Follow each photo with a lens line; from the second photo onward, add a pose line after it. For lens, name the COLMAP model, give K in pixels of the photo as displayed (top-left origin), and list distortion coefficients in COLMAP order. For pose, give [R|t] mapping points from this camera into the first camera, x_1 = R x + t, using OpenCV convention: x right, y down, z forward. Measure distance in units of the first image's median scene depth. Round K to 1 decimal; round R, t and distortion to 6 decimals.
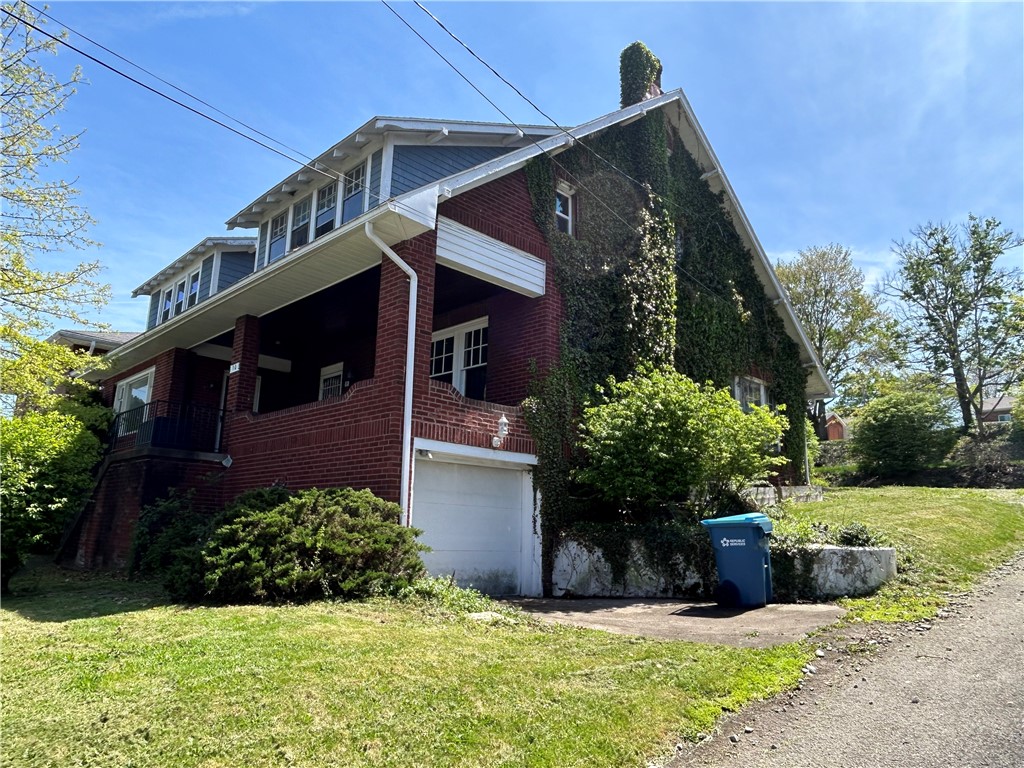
lens RADIAL K [[697.9, 0, 512.7], [0, 697.9, 382.4], [0, 0, 1]] dist [-0.002247, -0.005327]
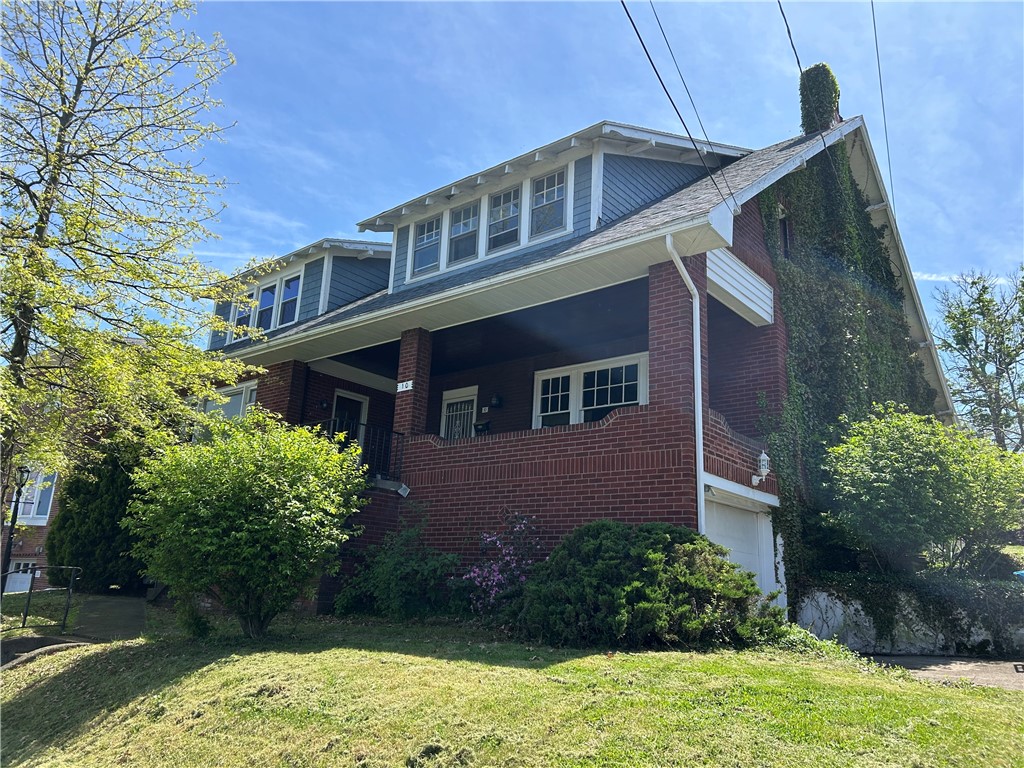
lens RADIAL K [[764.5, 0, 511.2], [0, 764.5, 389.0], [0, 0, 1]] dist [0.008672, -0.015480]
pose [[0.995809, 0.048875, 0.077308, -0.375454], [-0.045799, 0.998106, -0.041077, 0.018962], [-0.079169, 0.037365, 0.996161, 0.015654]]
